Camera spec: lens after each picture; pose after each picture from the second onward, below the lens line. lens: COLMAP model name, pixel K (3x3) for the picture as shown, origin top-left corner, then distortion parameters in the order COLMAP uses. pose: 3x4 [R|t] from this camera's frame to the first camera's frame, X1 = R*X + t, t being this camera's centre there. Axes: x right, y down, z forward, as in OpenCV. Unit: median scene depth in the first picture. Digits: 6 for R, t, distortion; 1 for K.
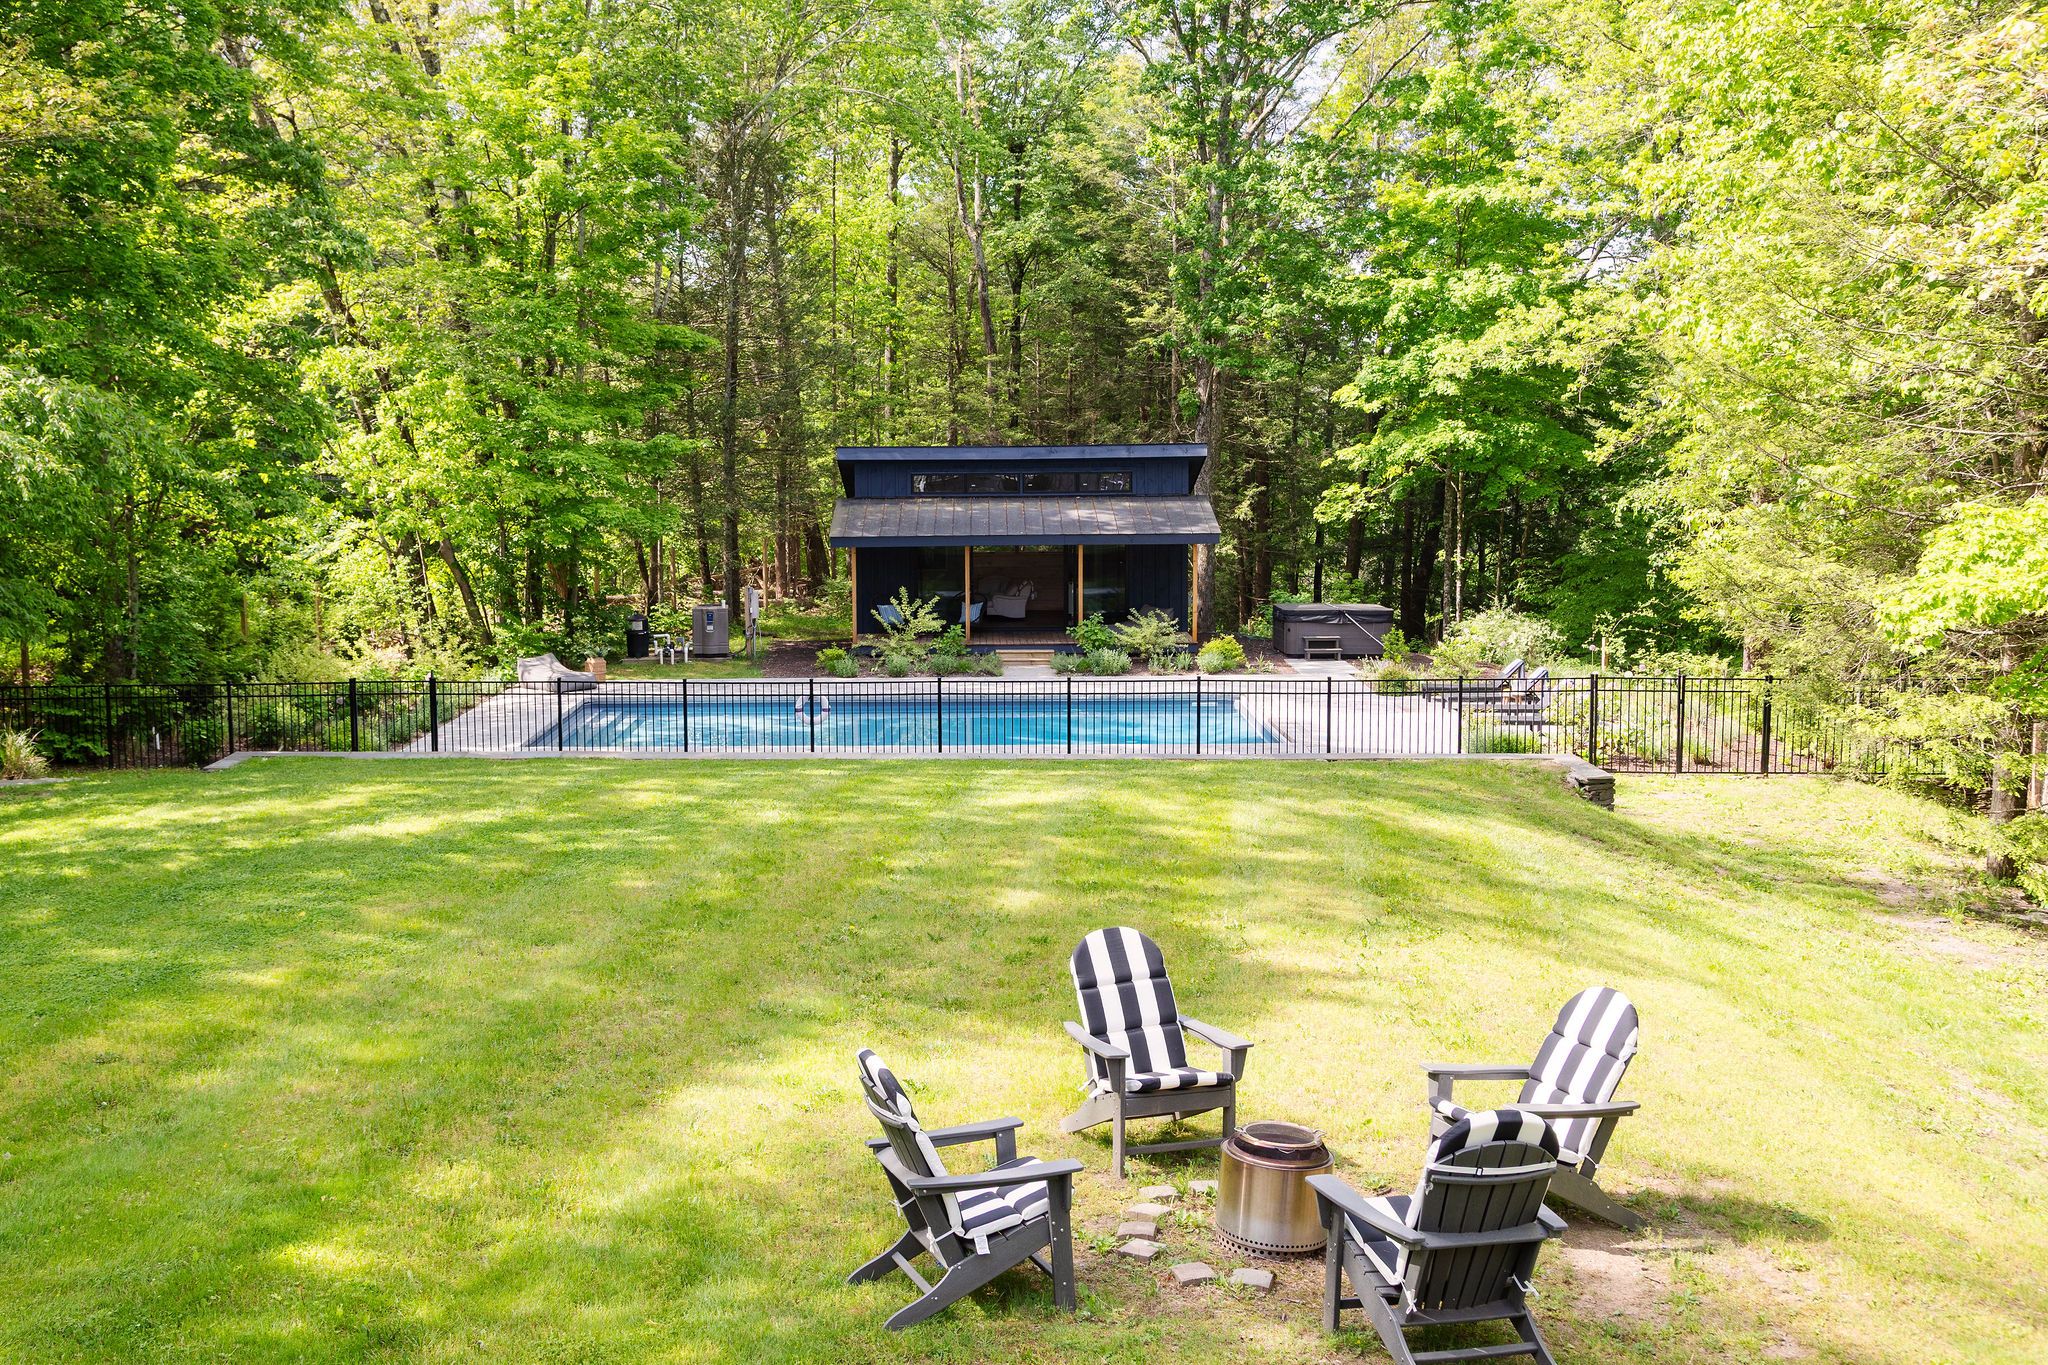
lens RADIAL K [[2037.1, 0, 916.9], [0, 2037.1, 604.3], [0, 0, 1]] dist [-0.004446, 0.032435]
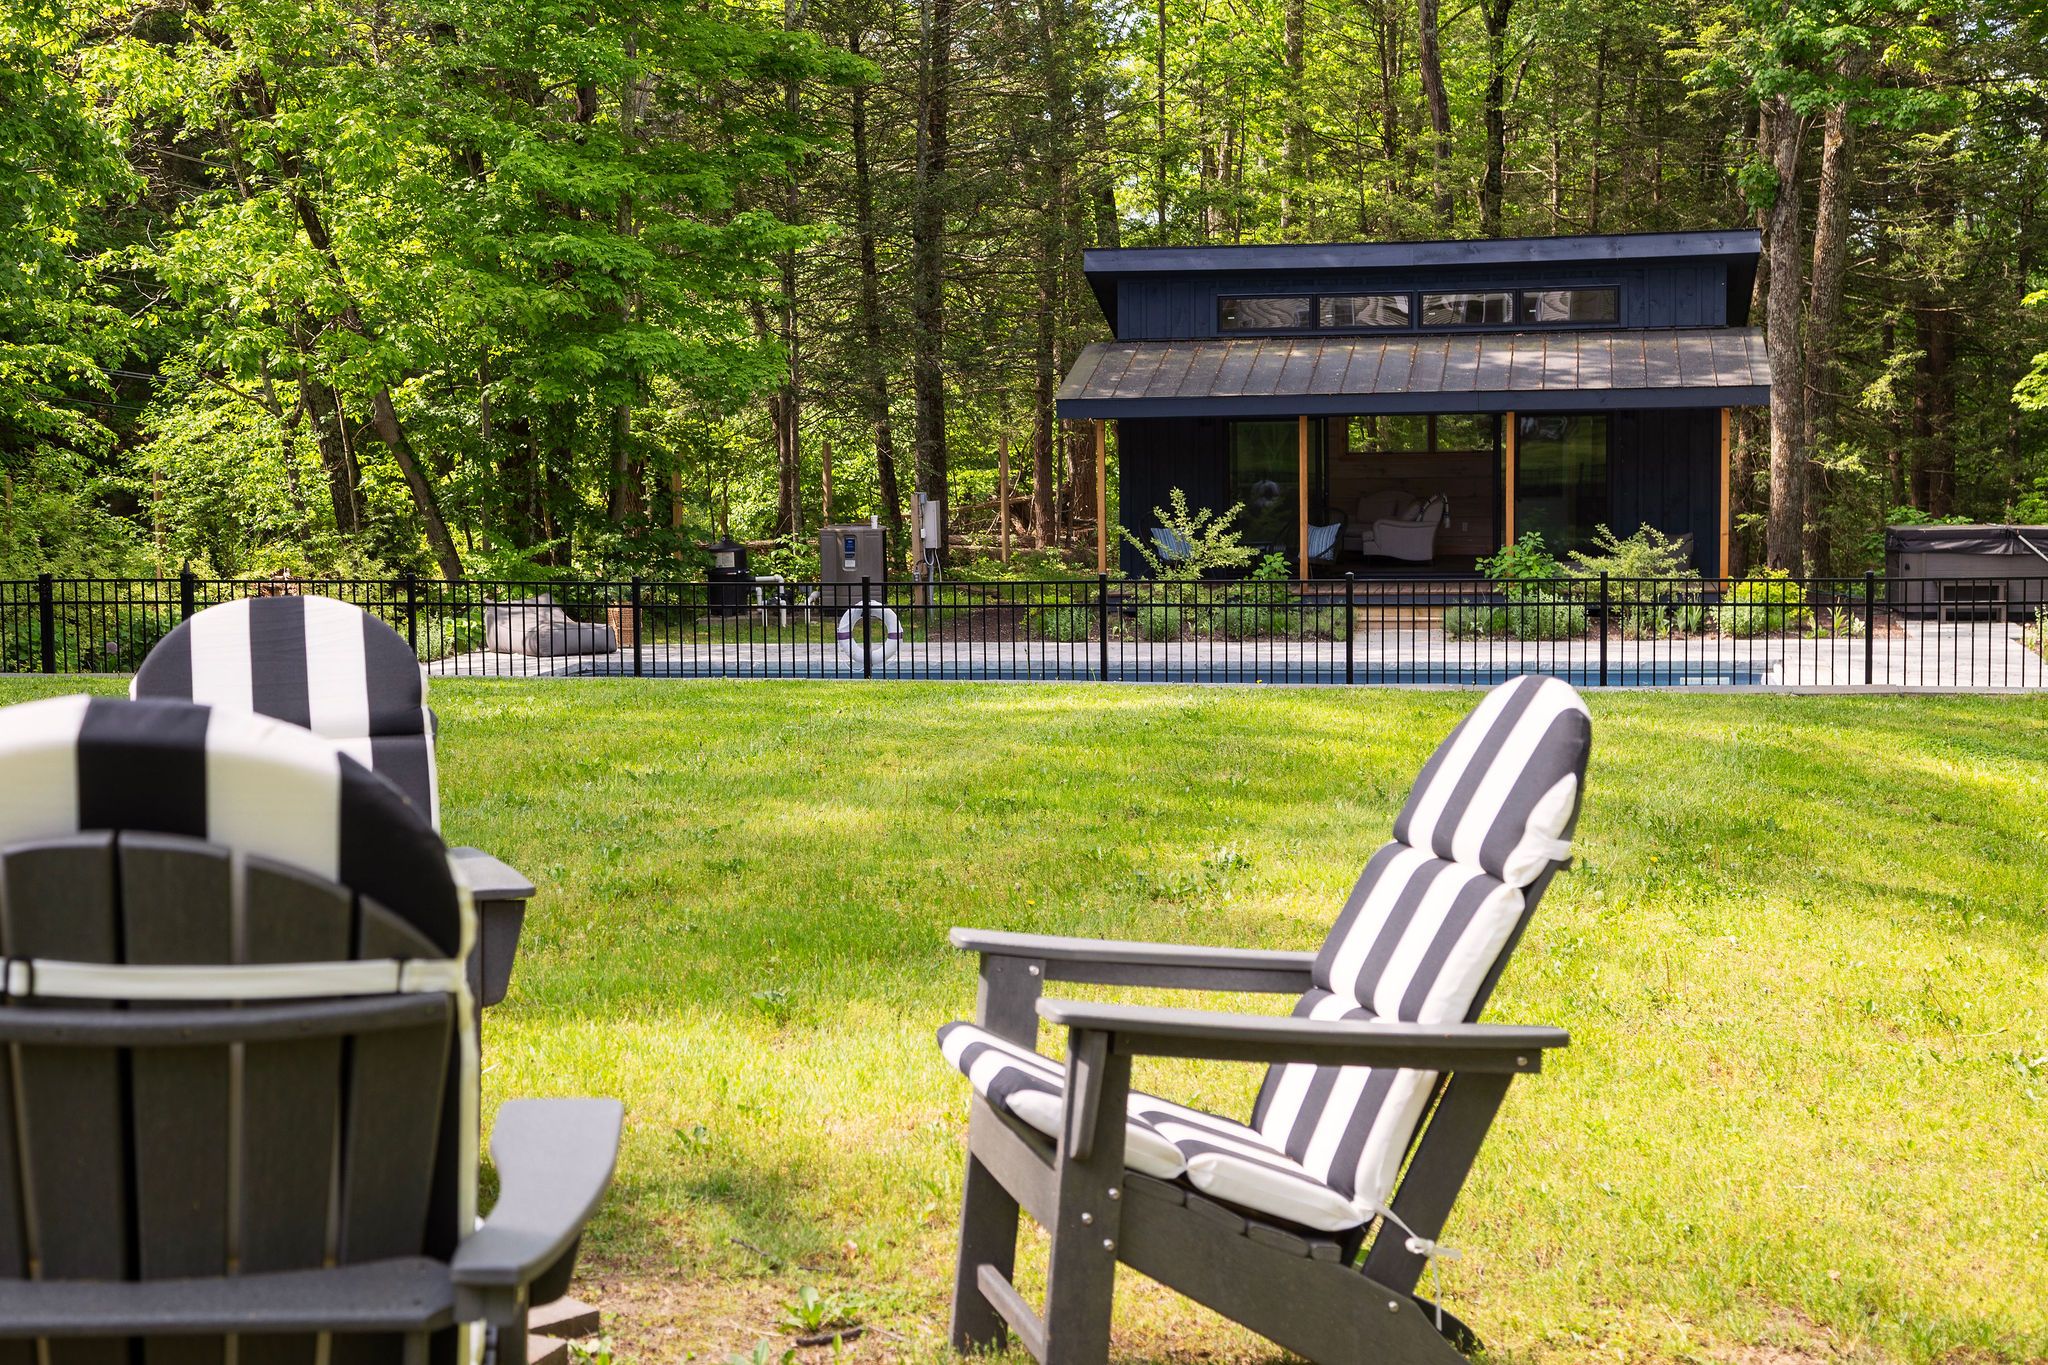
lens RADIAL K [[3173.9, 0, 1024.0], [0, 3173.9, 682.5], [0, 0, 1]] dist [0.131772, -0.009651]
pose [[0.988021, 0.007293, -0.154146, 0.083929], [-0.007984, 0.999961, -0.003859, 0.048207], [0.154112, 0.005043, 0.988041, 0.132945]]
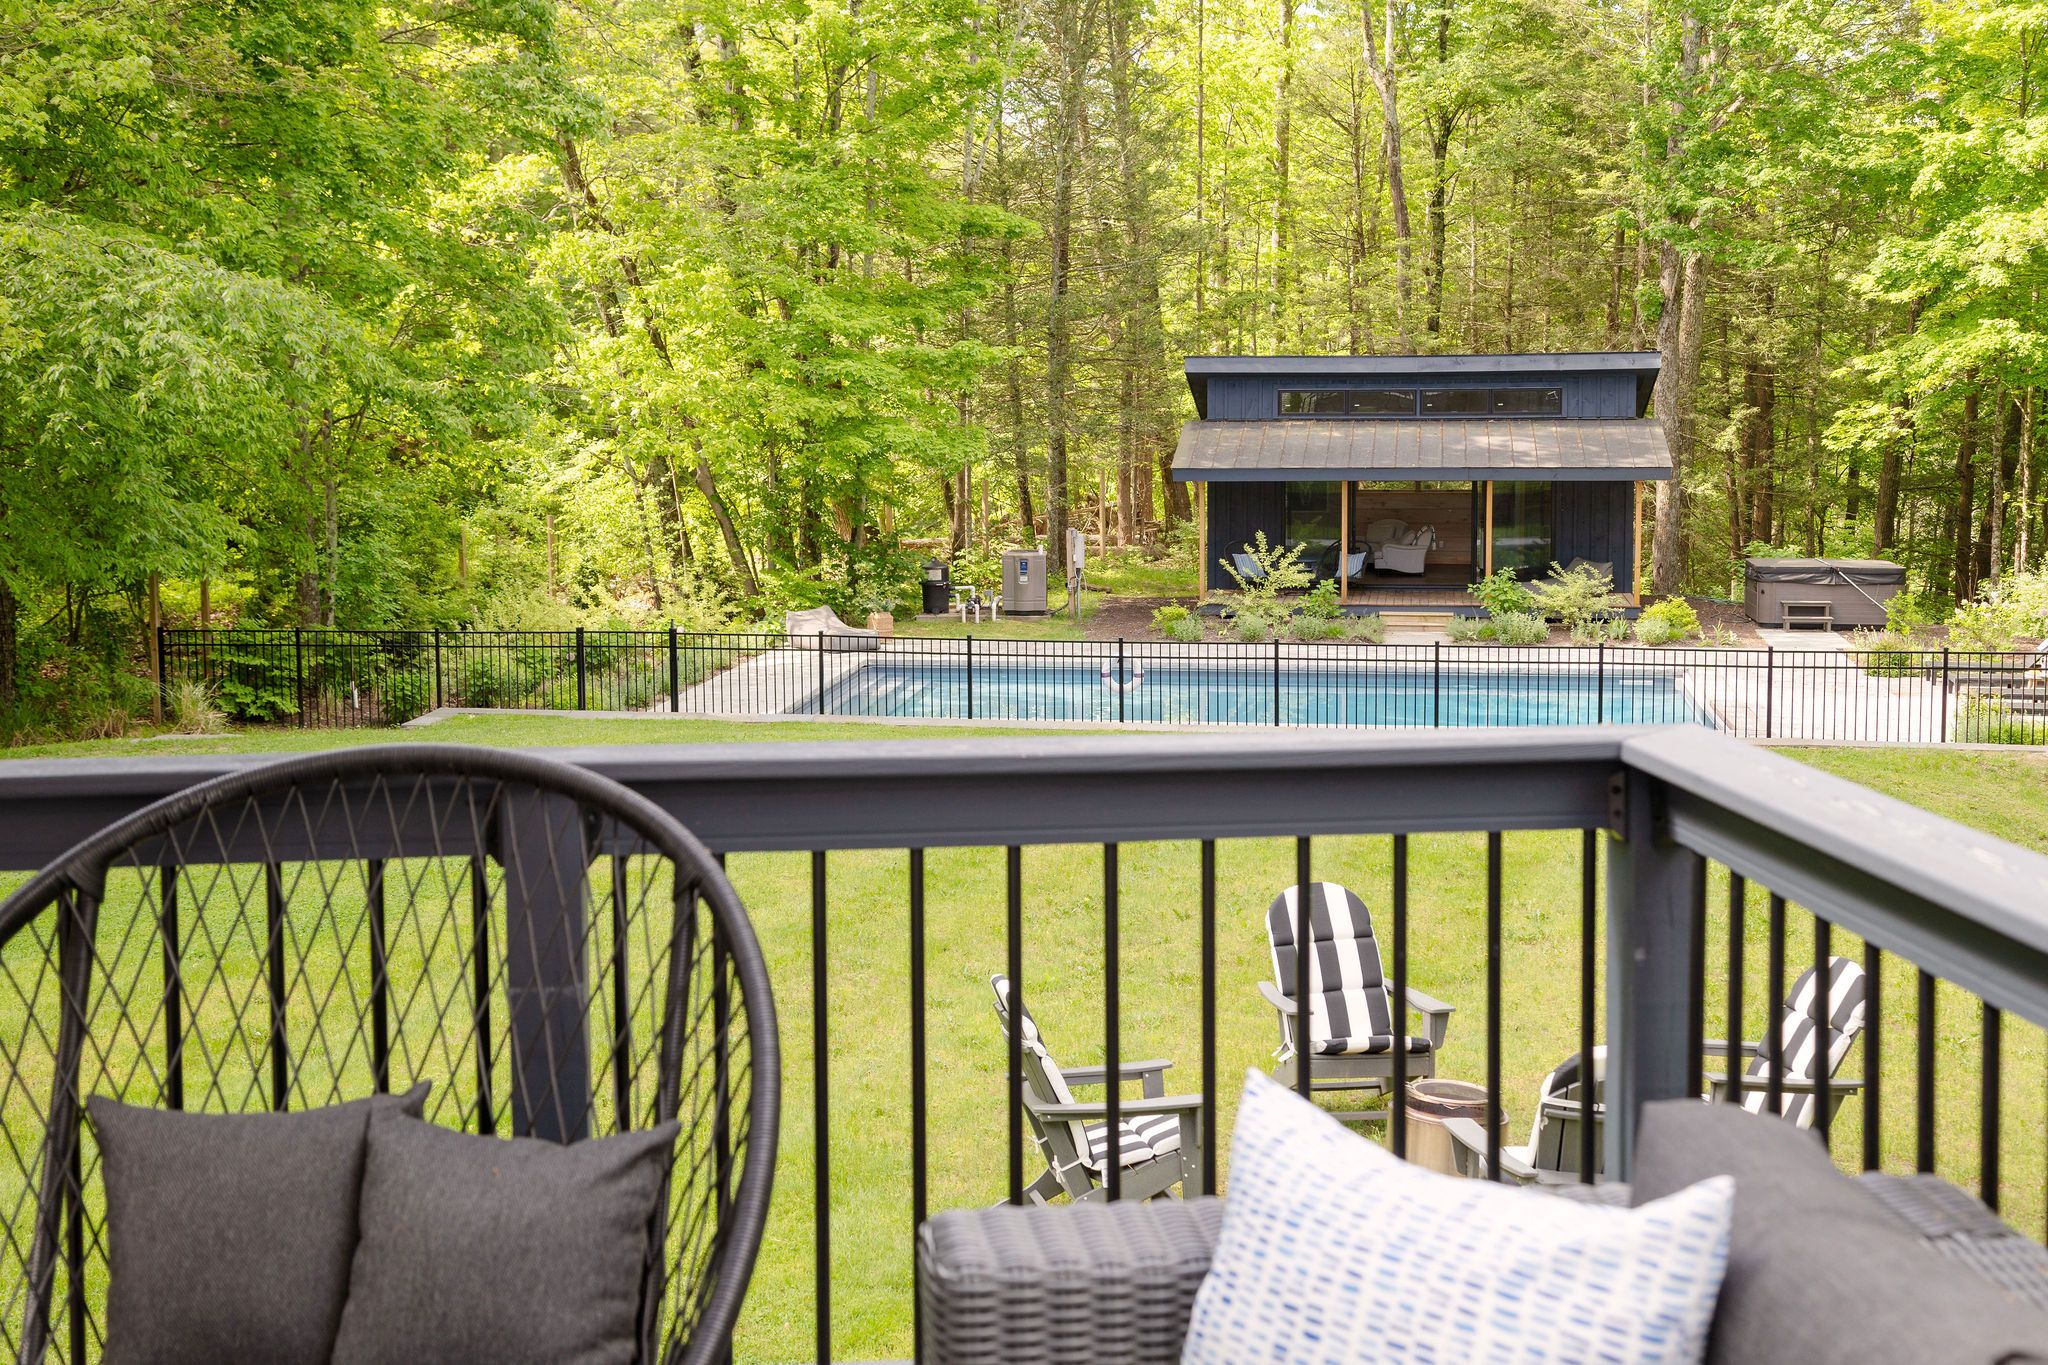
lens RADIAL K [[2672.1, 0, 1020.3], [0, 2672.1, 606.6], [0, 0, 1]] dist [0.126761, 0.007223]
pose [[0.992036, 0.015305, -0.125023, 0.030620], [-0.013255, 0.999764, 0.017211, 0.004304], [0.125257, -0.015417, 0.992005, -0.057657]]
